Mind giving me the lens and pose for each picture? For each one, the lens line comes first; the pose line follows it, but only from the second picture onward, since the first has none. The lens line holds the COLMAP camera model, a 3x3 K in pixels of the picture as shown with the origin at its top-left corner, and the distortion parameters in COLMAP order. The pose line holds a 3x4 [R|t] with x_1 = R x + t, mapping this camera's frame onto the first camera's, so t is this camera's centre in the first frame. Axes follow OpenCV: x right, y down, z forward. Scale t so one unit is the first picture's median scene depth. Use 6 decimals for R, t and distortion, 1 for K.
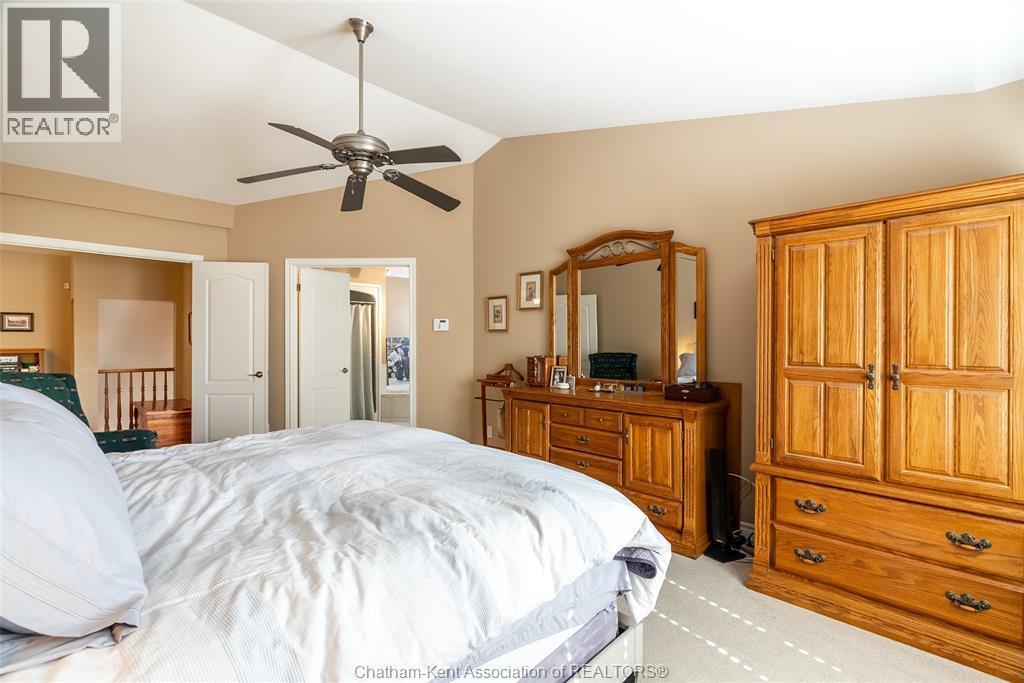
lens RADIAL K [[464.3, 0, 512.0], [0, 464.3, 344.2], [0, 0, 1]] dist [-0.010162, 0.001686]
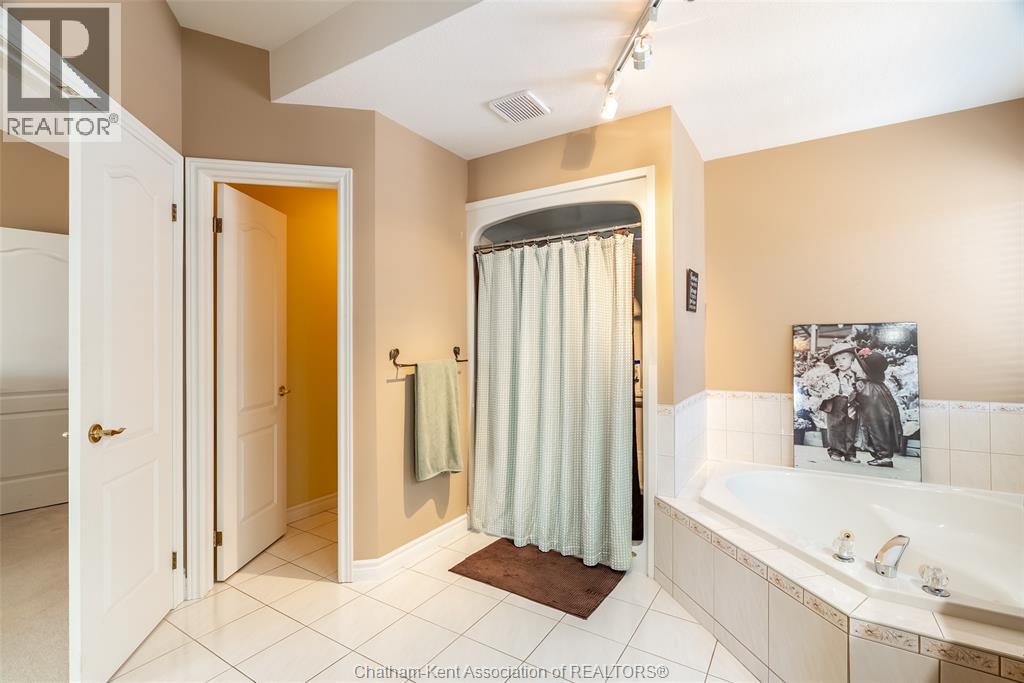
lens RADIAL K [[464.3, 0, 512.3], [0, 464.3, 340.9], [0, 0, 1]] dist [-0.010162, 0.001686]
pose [[0.228704, 0.001906, -0.973494, 0.013136], [0.000997, 0.999997, 0.002192, -0.002898], [0.973495, -0.001472, 0.228702, 0.709879]]
